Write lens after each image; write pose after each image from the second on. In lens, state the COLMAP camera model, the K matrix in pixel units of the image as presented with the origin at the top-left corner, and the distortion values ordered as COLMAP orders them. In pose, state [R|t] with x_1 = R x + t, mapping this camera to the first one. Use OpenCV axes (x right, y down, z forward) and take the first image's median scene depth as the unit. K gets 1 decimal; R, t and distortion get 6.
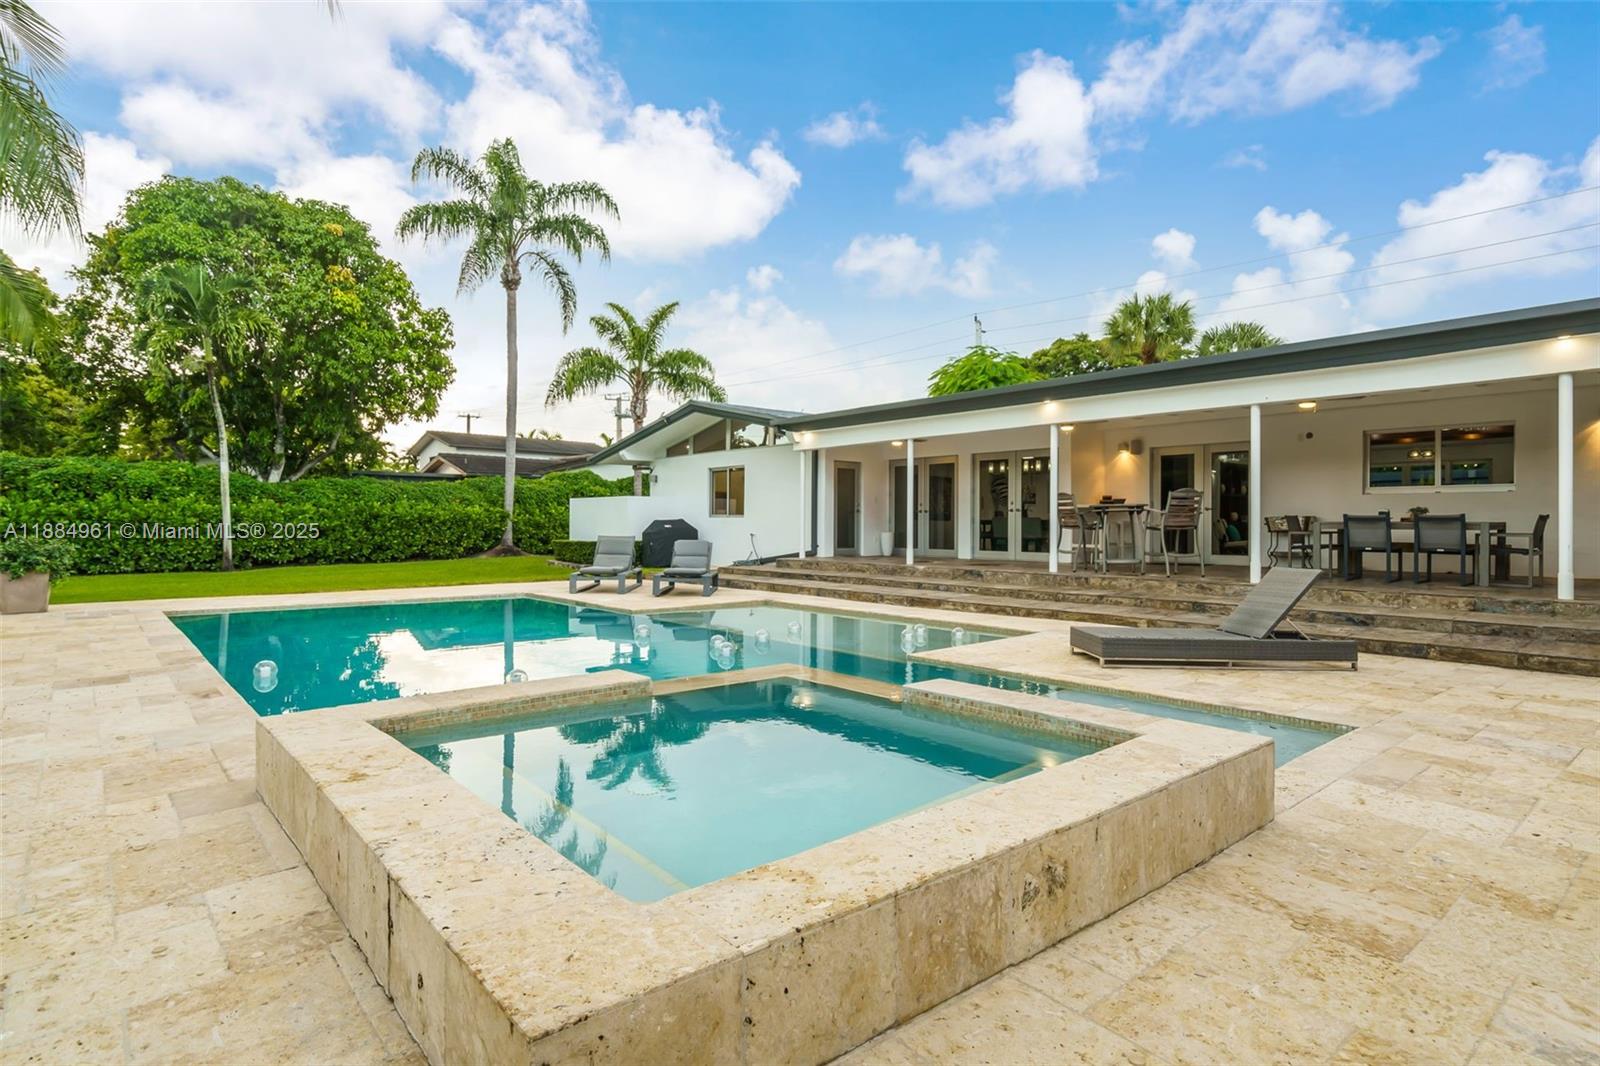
lens RADIAL K [[845.5, 0, 815.8], [0, 845.5, 520.4], [0, 0, 1]] dist [-0.006216, -0.000102]
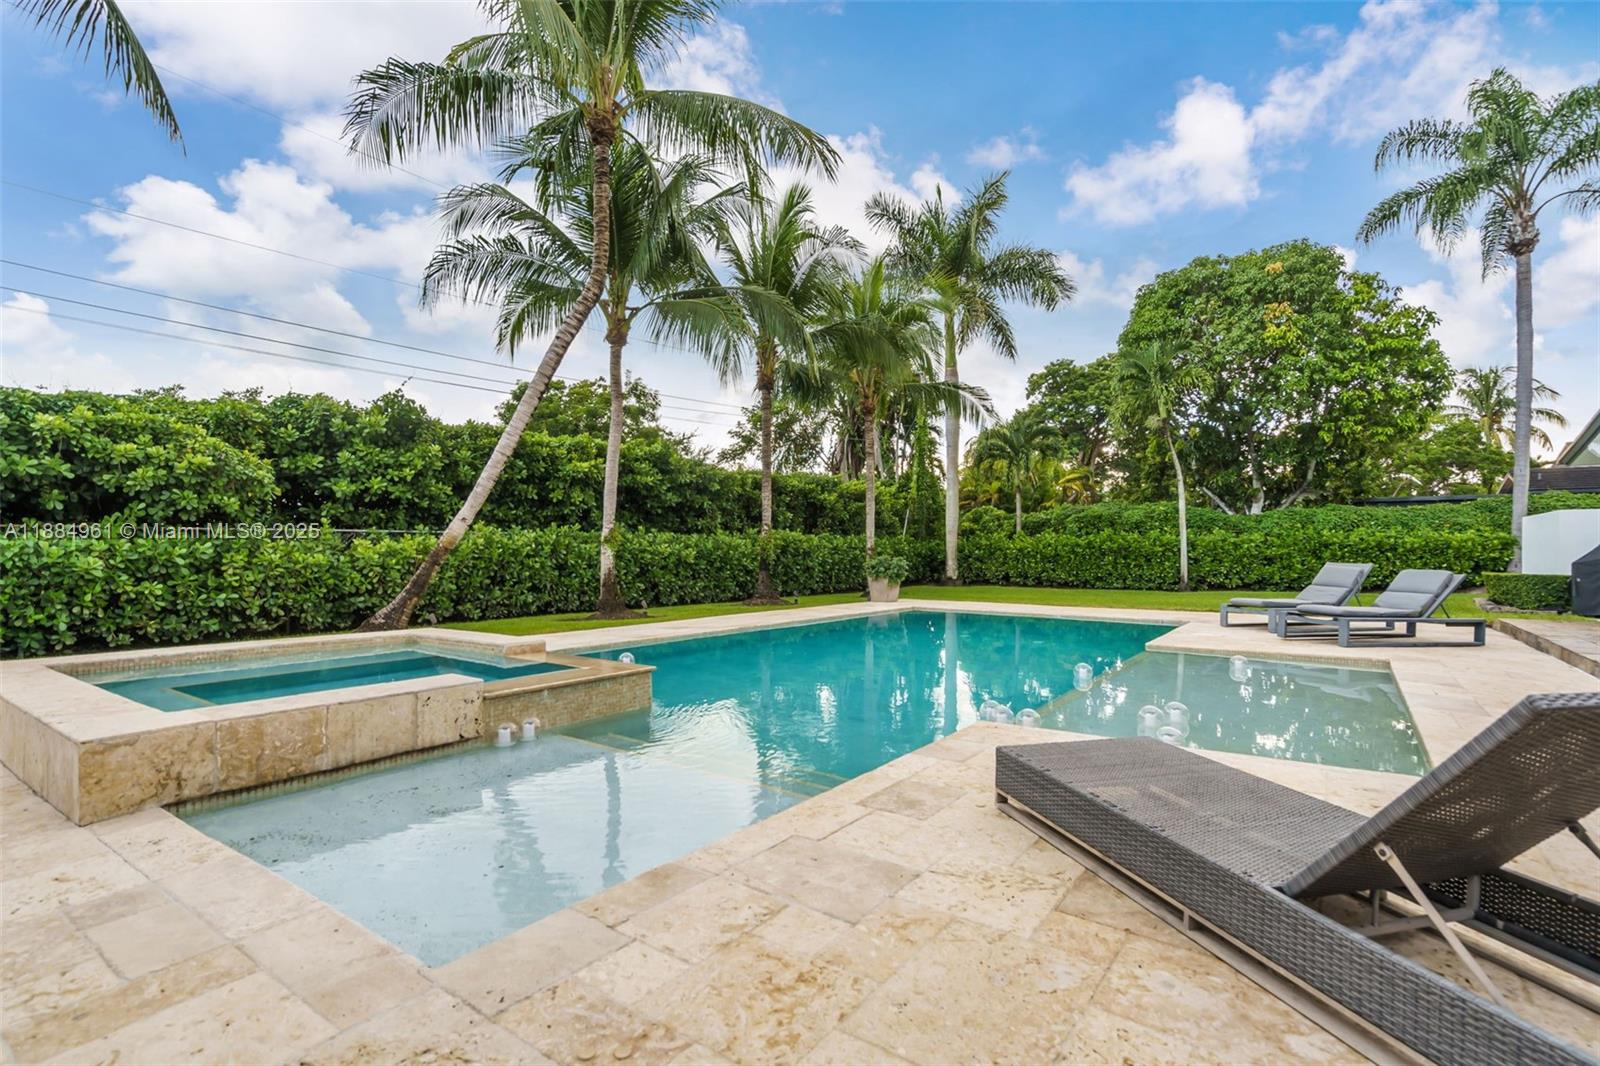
lens RADIAL K [[771.0, 0, 804.4], [0, 771.0, 549.9], [0, 0, 1]] dist [0.000356, 0.001735]
pose [[0.231145, -0.004182, -0.972910, 0.223486], [0.001272, 0.999991, -0.003996, 0.004681], [0.972919, -0.000314, 0.231148, 0.223219]]
